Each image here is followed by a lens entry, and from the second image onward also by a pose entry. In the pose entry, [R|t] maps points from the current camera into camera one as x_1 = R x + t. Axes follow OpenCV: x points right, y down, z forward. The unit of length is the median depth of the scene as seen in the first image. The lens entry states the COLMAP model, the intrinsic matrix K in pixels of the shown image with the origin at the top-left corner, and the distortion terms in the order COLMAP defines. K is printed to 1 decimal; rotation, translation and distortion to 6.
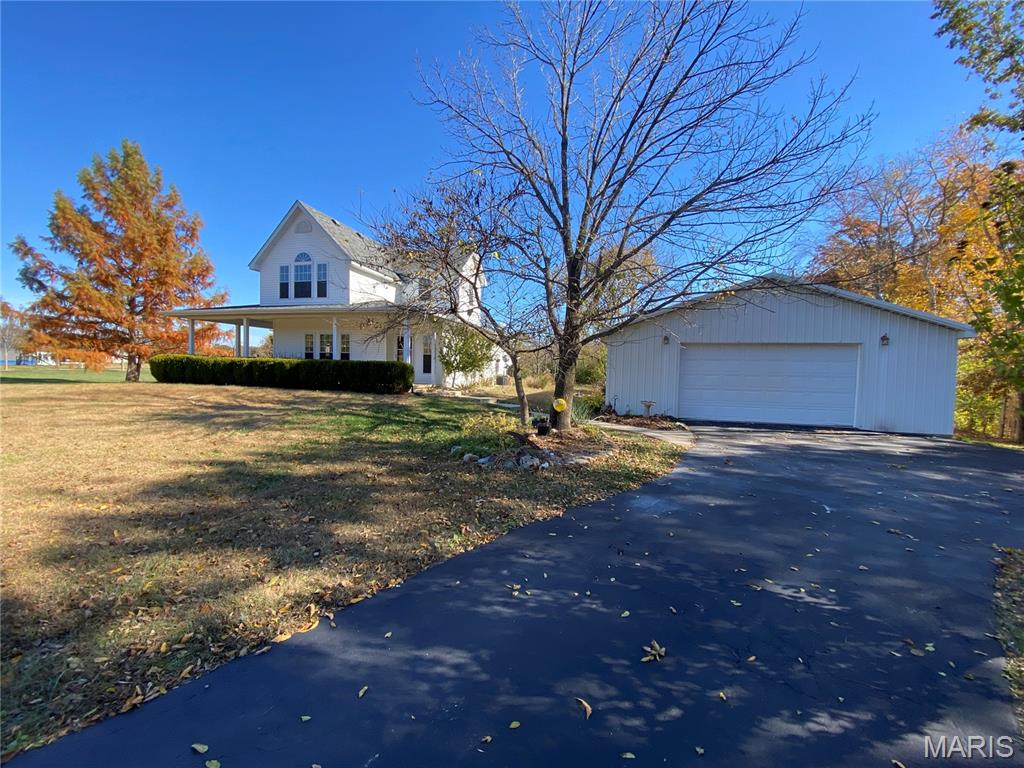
lens RADIAL K [[419.7, 0, 512.2], [0, 419.7, 385.2], [0, 0, 1]] dist [-0.002805, -0.000374]
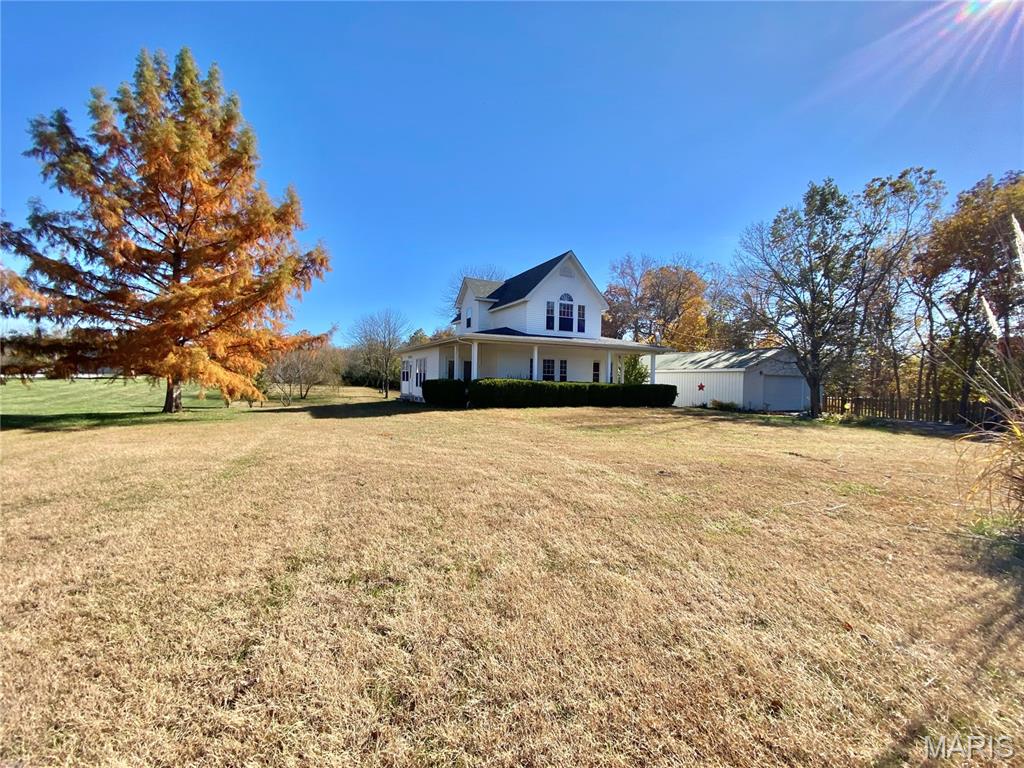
lens RADIAL K [[419.7, 0, 512.6], [0, 419.7, 382.9], [0, 0, 1]] dist [-0.002805, -0.000374]
pose [[0.698214, -0.017992, 0.715663, -1.460363], [0.035181, 0.999339, -0.009200, -0.053695], [-0.715024, 0.031601, 0.698385, 0.276312]]
